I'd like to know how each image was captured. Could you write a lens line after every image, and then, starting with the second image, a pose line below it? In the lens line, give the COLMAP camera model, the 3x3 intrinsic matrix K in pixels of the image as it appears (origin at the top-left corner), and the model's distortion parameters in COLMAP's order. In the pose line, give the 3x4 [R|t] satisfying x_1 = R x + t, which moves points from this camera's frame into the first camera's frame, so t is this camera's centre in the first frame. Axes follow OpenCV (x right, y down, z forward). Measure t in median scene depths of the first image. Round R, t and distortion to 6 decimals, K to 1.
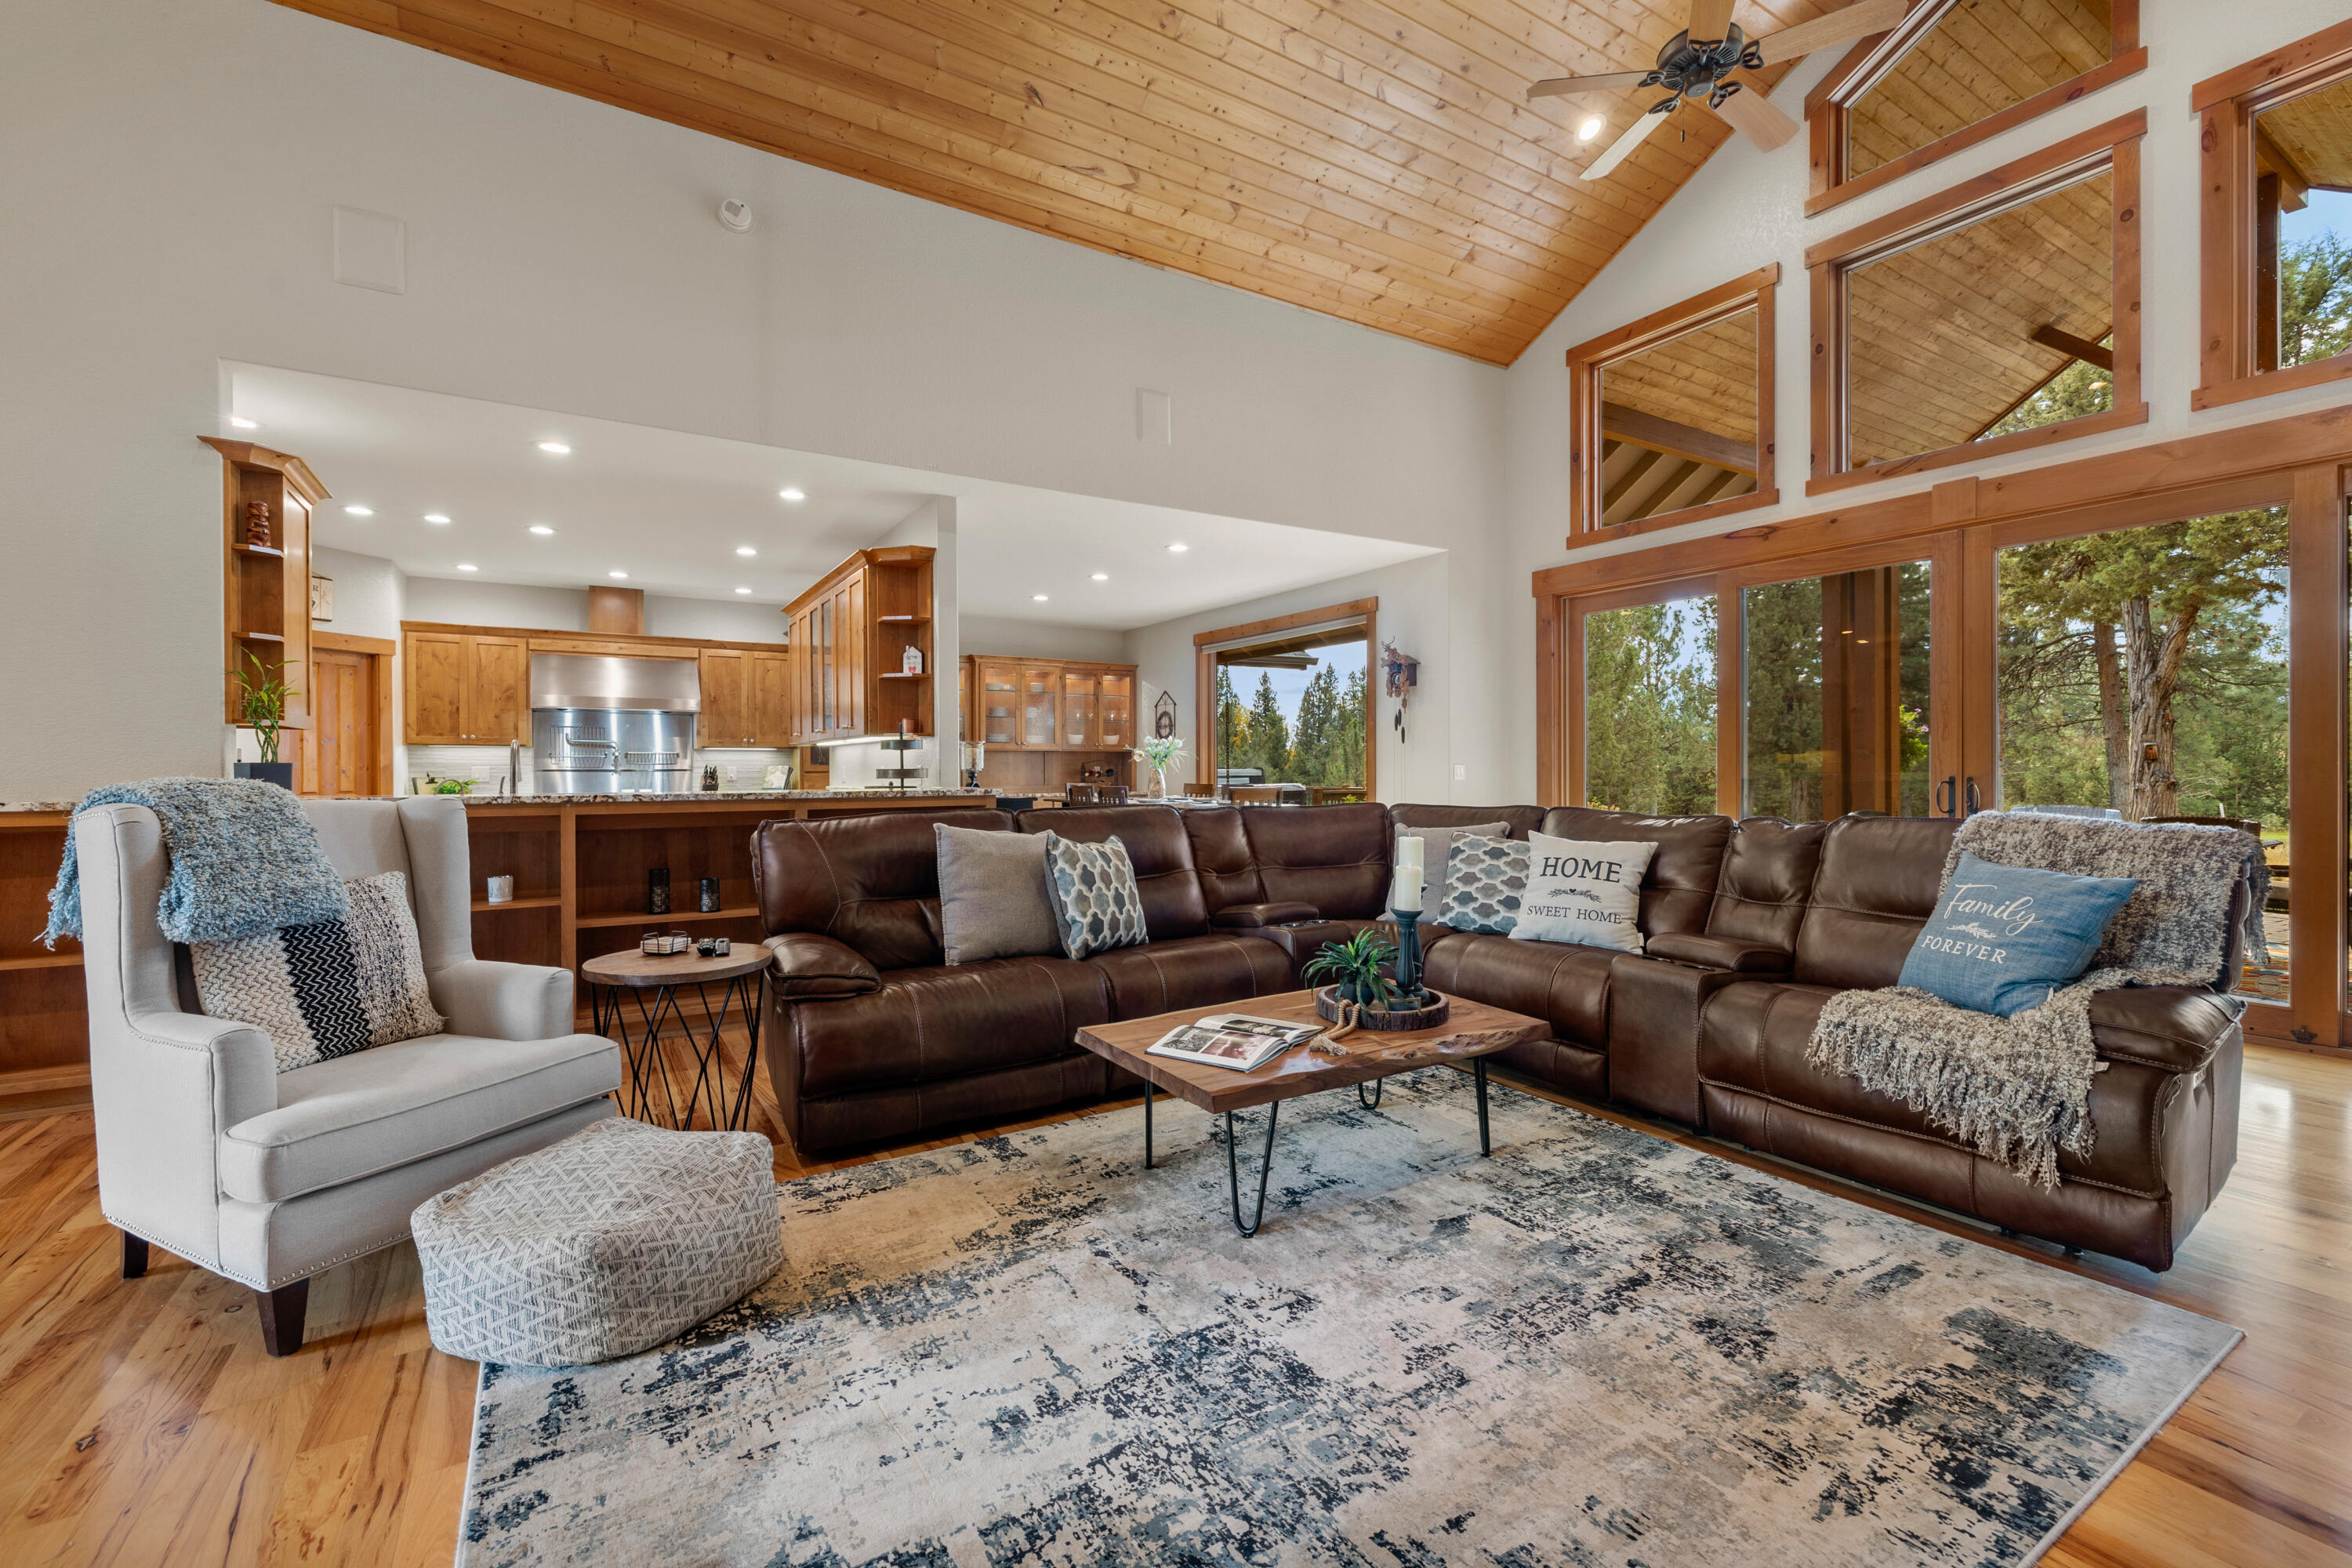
lens RADIAL K [[1002.2, 0, 1179.7], [0, 1002.2, 776.6], [0, 0, 1]] dist [0.003682, -0.000292]
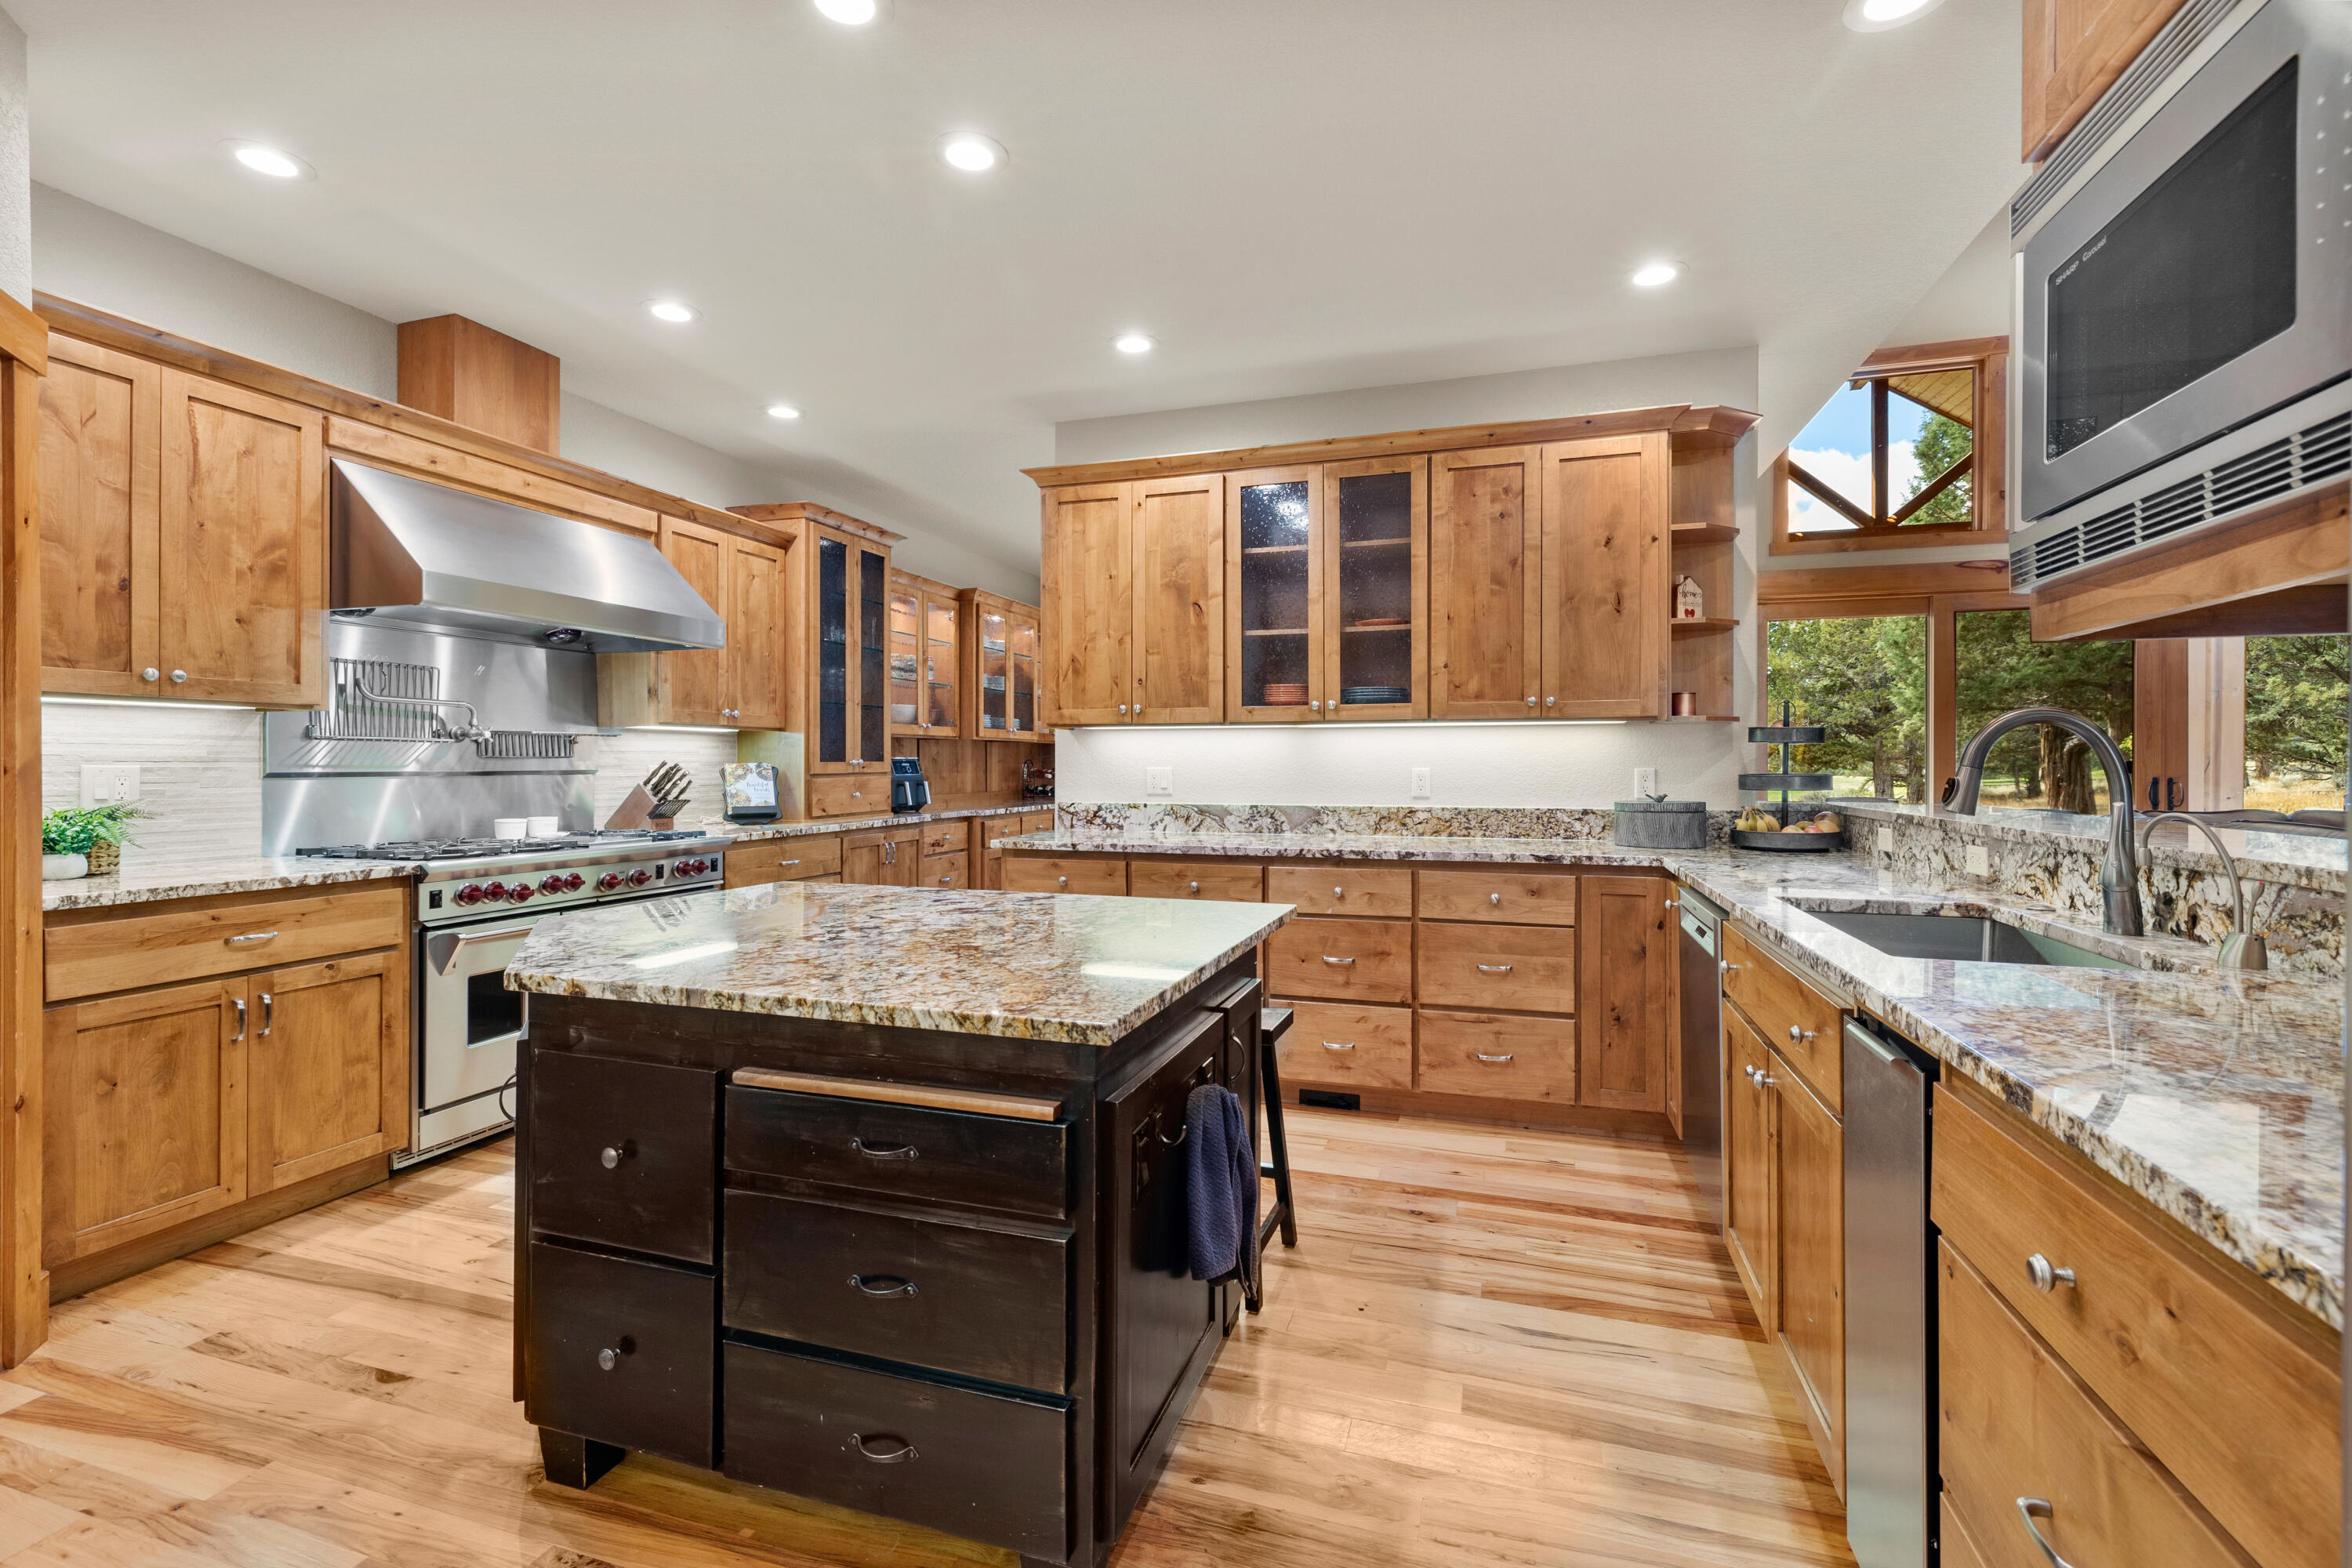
lens RADIAL K [[1002.2, 0, 1159.3], [0, 1002.2, 765.6], [0, 0, 1]] dist [0.003682, -0.000292]
pose [[0.765990, -0.000149, 0.642852, -1.984378], [0.001830, 0.999996, -0.001949, -0.026254], [-0.642849, 0.002670, 0.765988, 1.605520]]
